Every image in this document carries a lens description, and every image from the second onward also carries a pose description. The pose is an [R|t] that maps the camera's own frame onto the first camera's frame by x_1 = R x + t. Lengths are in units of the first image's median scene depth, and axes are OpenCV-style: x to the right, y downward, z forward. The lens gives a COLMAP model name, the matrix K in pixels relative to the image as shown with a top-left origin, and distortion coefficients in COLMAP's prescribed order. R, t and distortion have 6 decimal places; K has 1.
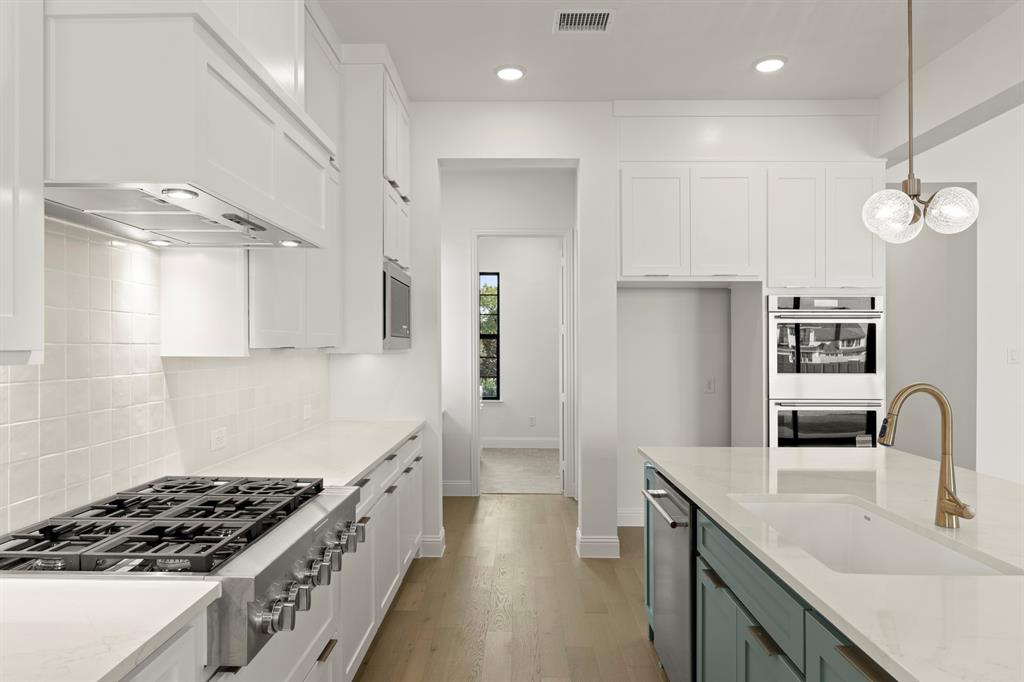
lens RADIAL K [[655.5, 0, 512.0], [0, 655.5, 341.0], [0, 0, 1]] dist [0.001057, 0.000302]
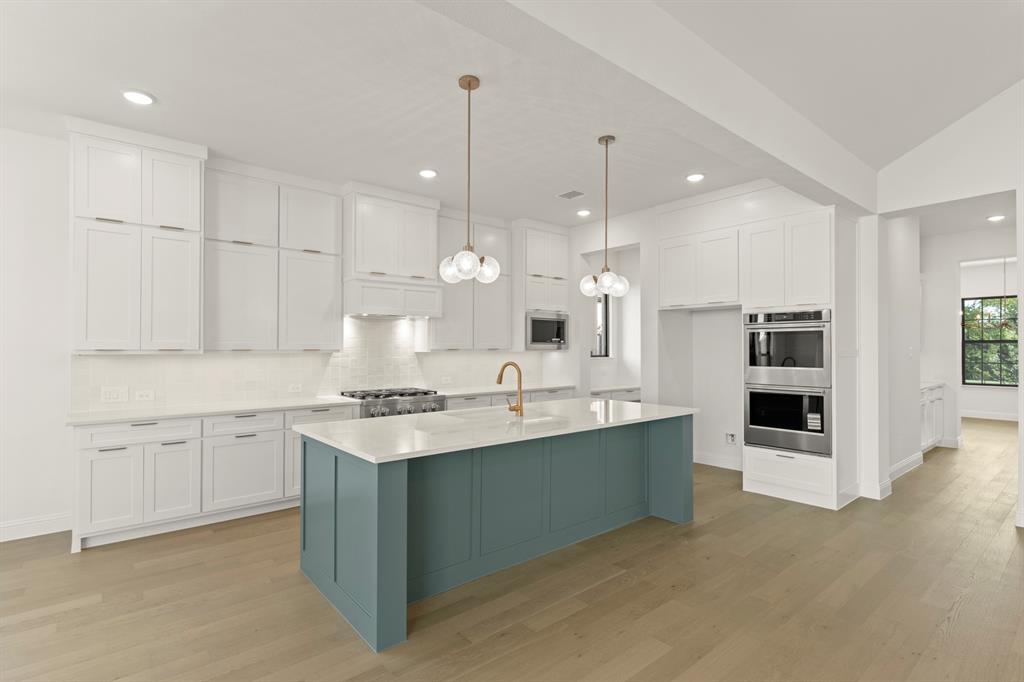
lens RADIAL K [[496.8, 0, 512.0], [0, 496.8, 341.0], [0, 0, 1]] dist [-0.000457, -0.000020]
pose [[0.647488, -0.011862, -0.761983, 1.595798], [0.009652, 0.999926, -0.007365, -0.008049], [0.762014, -0.002586, 0.647555, -0.241988]]
